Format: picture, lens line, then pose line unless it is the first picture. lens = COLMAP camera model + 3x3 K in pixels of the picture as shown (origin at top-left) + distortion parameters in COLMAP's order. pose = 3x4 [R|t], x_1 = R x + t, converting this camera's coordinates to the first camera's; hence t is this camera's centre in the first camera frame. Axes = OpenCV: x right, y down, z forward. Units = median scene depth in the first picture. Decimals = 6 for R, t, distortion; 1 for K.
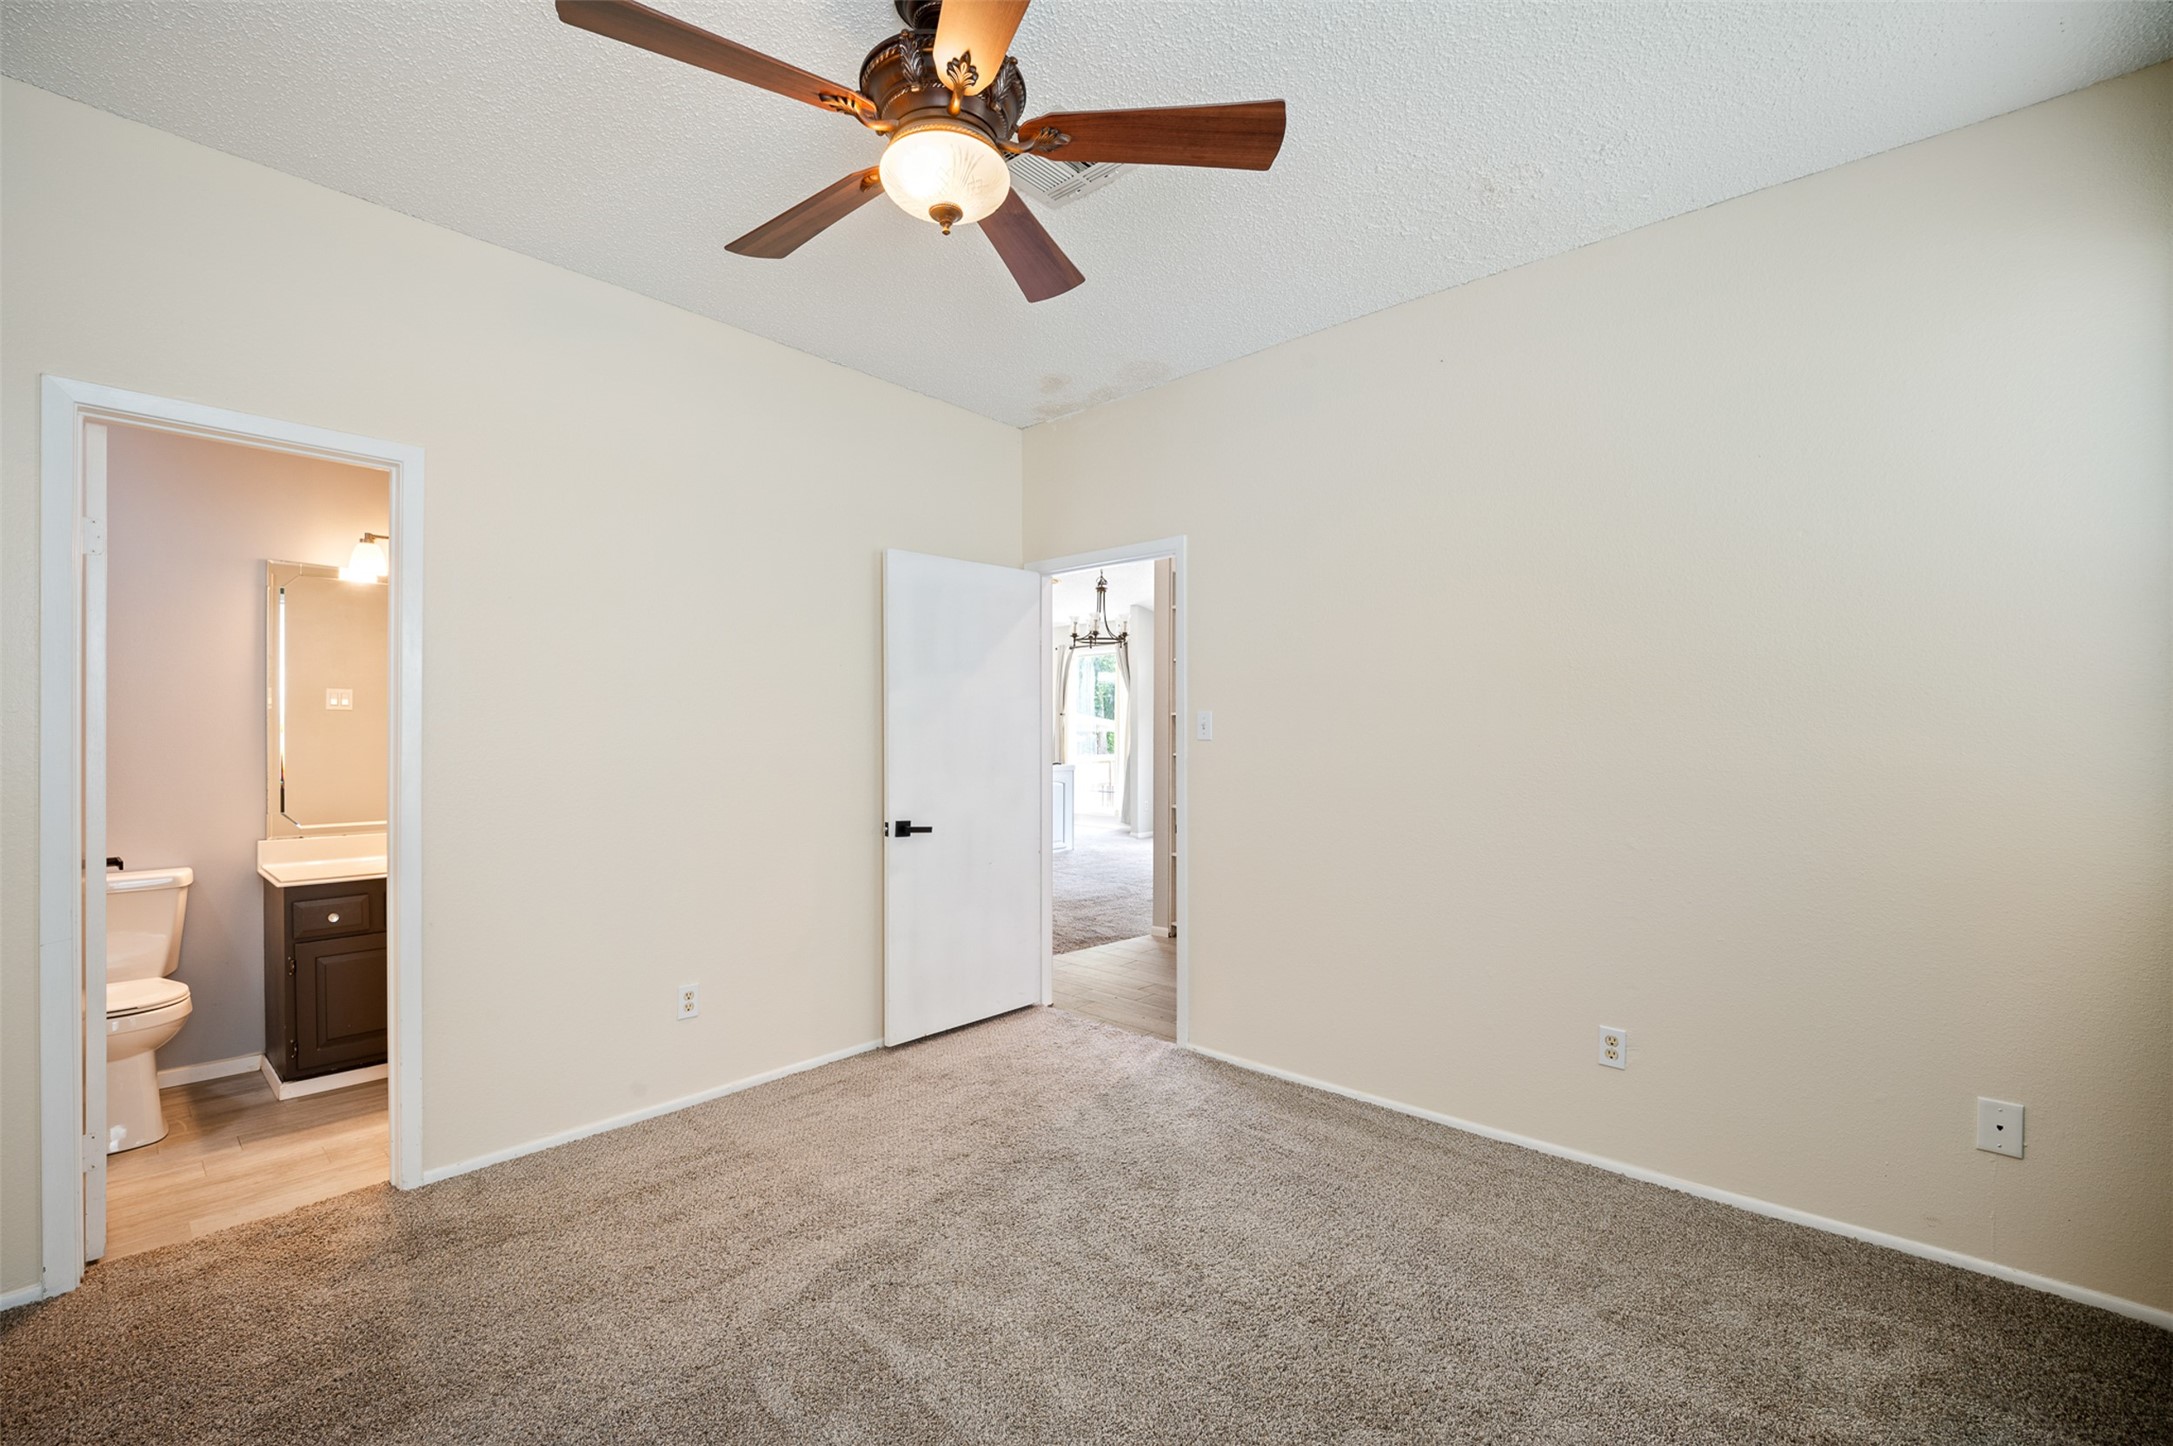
lens RADIAL K [[909.4, 0, 1080.5], [0, 909.4, 726.5], [0, 0, 1]] dist [-0.011840, -0.003503]
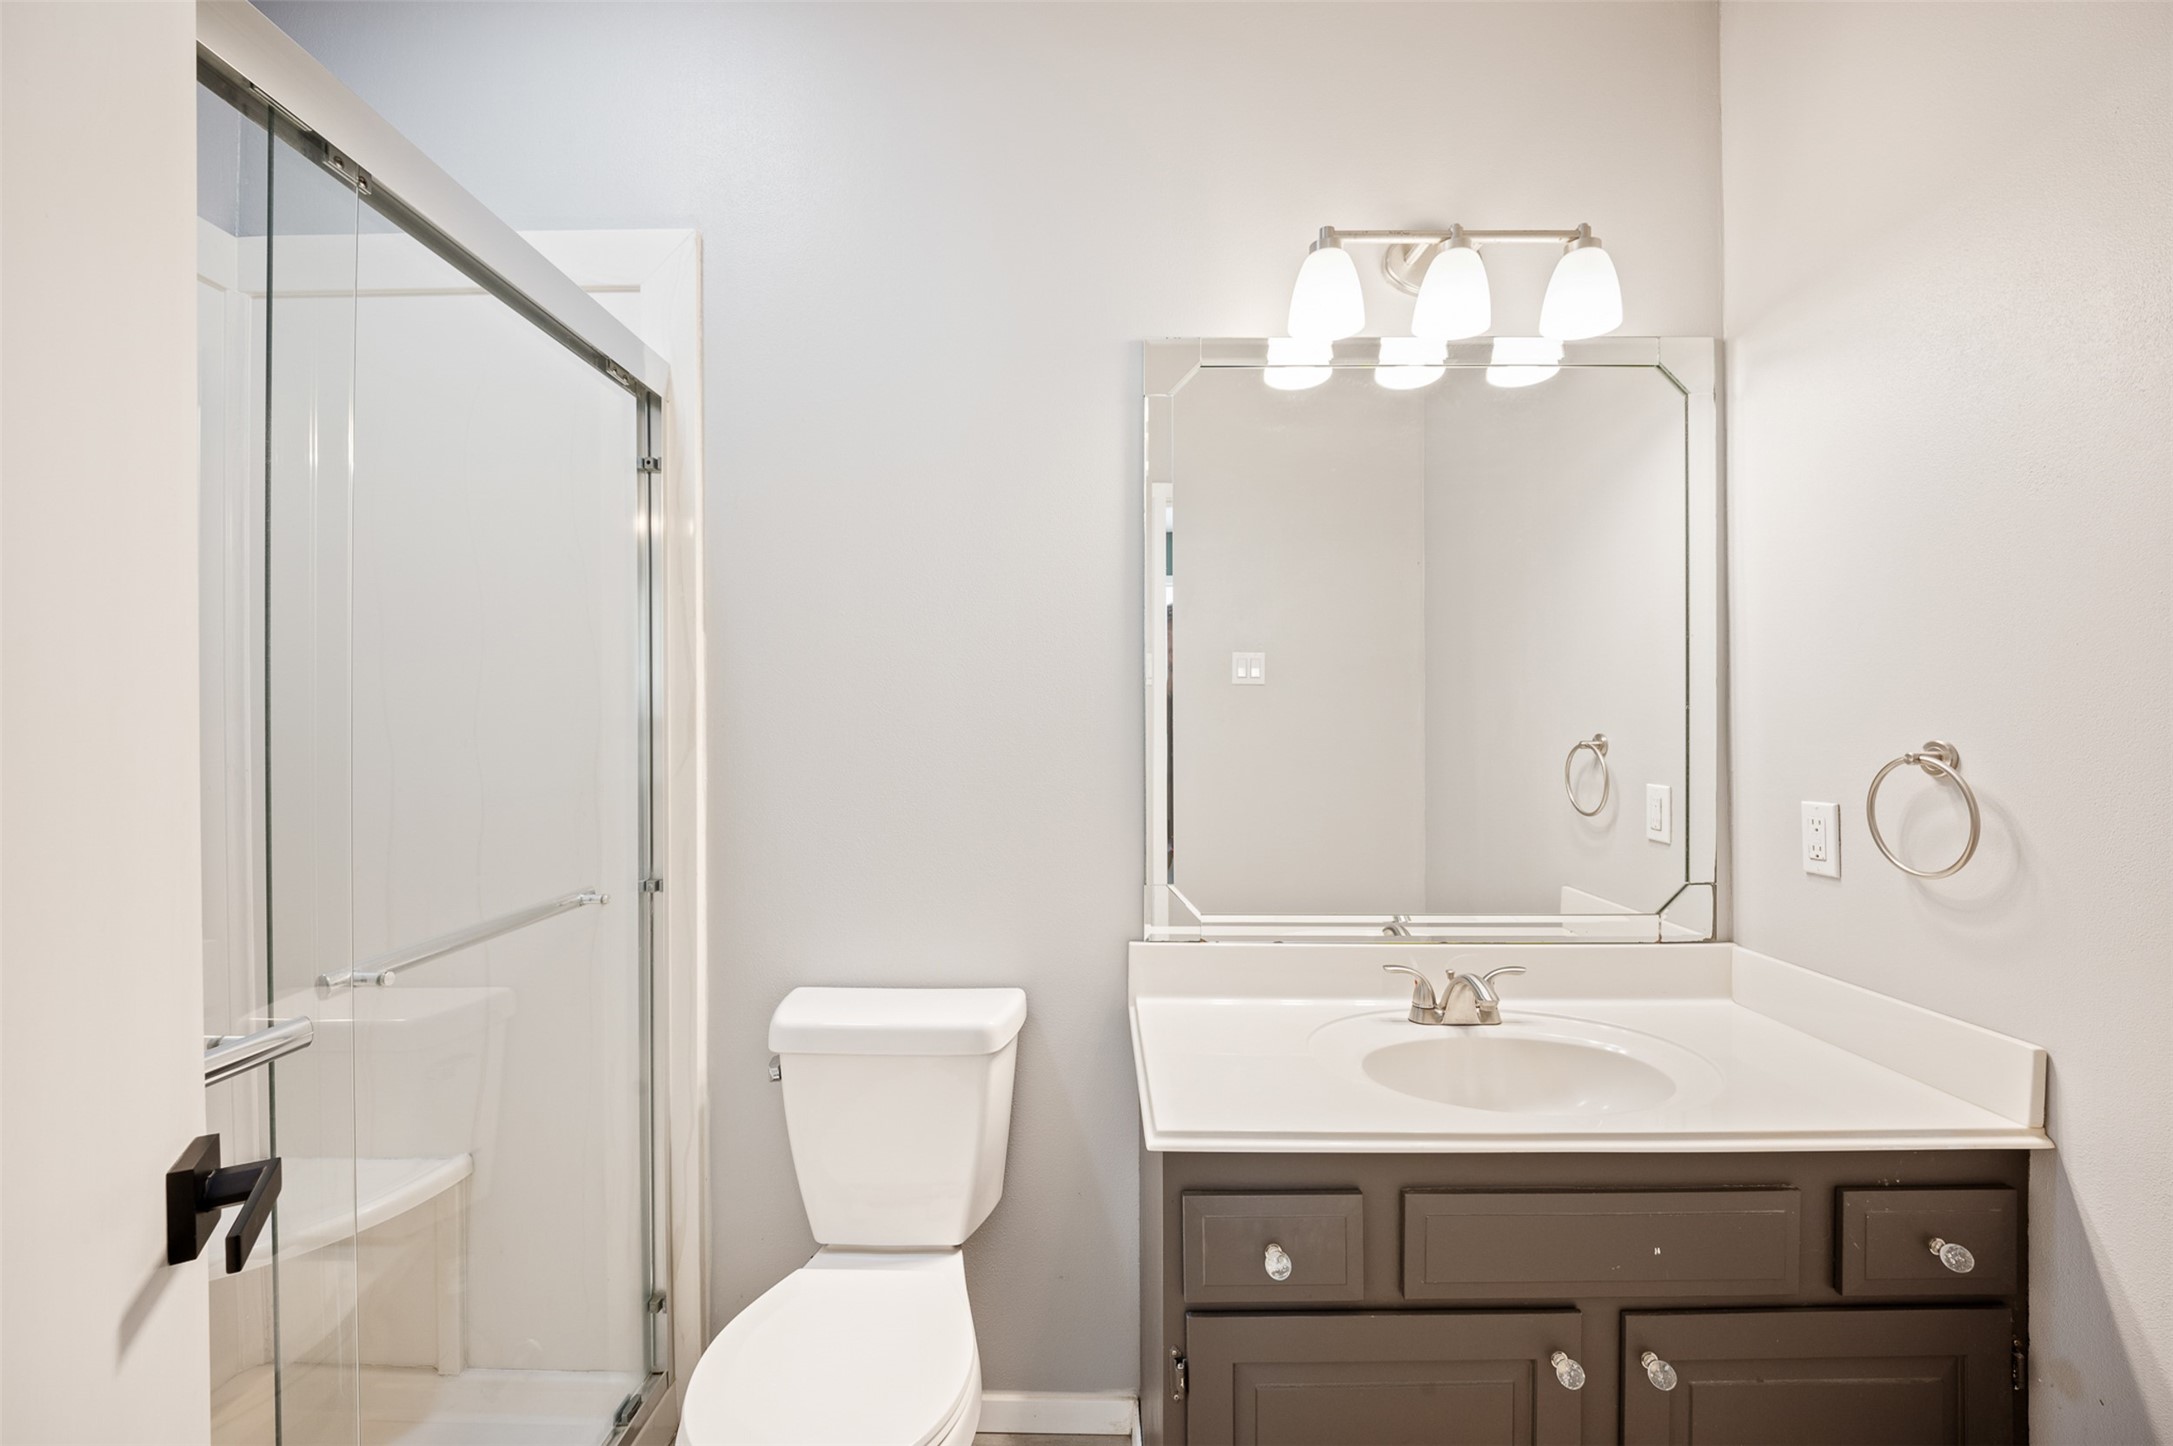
lens RADIAL K [[909.4, 0, 1082.3], [0, 909.4, 724.1], [0, 0, 1]] dist [-0.011840, -0.003503]
pose [[0.662967, 0.000000, -0.748649, -0.551787], [-0.000470, 1.000000, -0.000417, 0.014557], [0.748649, 0.000628, 0.662967, 0.637427]]
